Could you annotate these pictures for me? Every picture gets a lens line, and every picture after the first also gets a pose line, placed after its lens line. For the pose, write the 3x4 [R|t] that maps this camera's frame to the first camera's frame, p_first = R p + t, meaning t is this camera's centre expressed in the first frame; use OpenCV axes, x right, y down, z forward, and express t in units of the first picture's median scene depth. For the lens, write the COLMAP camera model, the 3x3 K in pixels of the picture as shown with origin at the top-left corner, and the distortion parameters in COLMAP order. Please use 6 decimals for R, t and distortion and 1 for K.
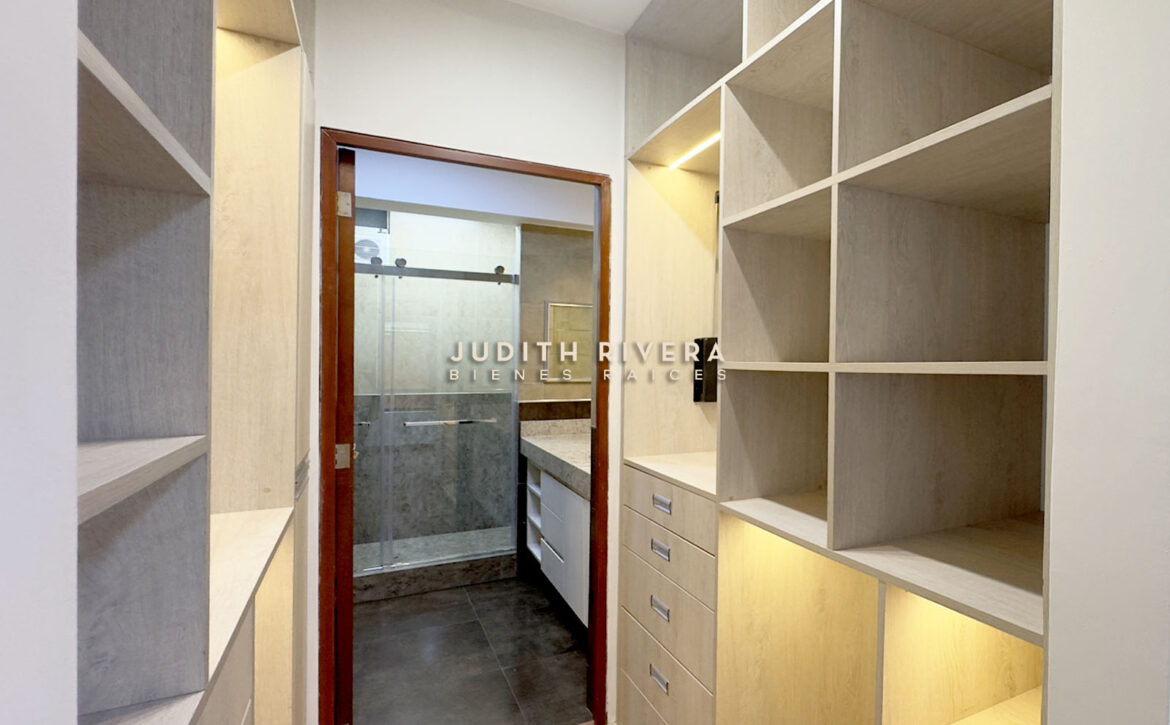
lens RADIAL K [[513.8, 0, 610.0], [0, 513.8, 366.2], [0, 0, 1]] dist [0.002093, 0.000095]
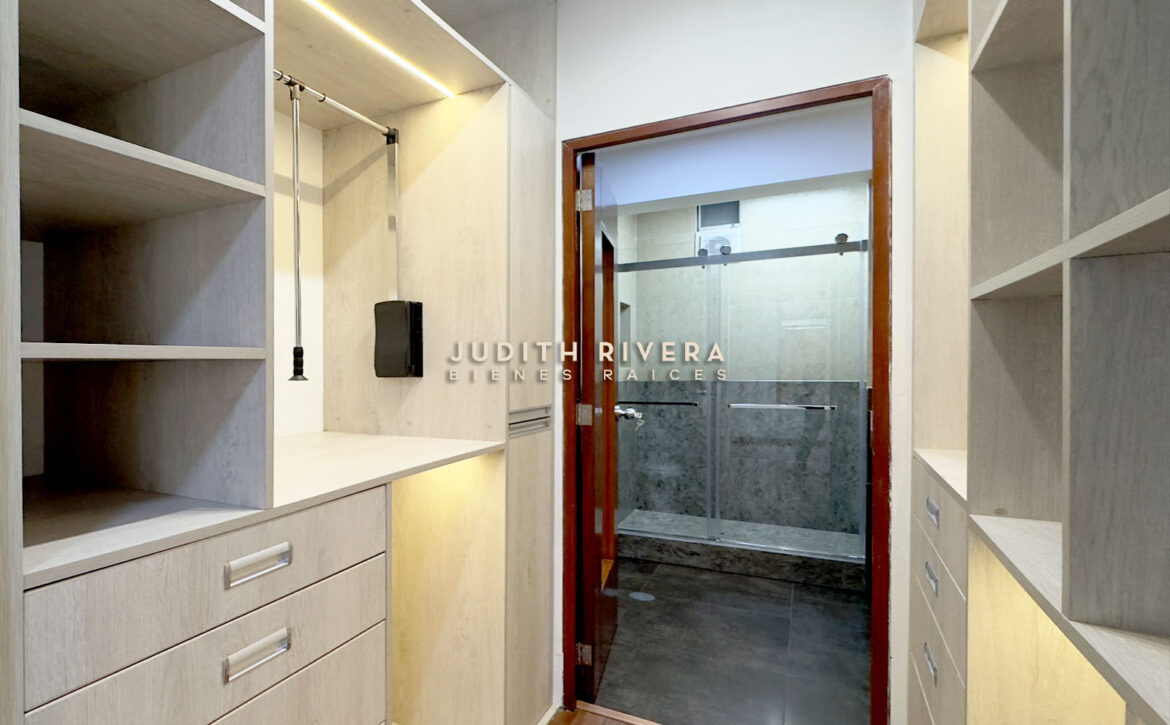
lens RADIAL K [[513.8, 0, 610.0], [0, 513.8, 366.2], [0, 0, 1]] dist [0.002093, 0.000095]
pose [[0.670131, -0.029189, -0.741669, 0.190367], [0.025420, 0.999543, -0.016371, 0.041917], [0.741807, -0.007882, 0.670567, 0.126416]]
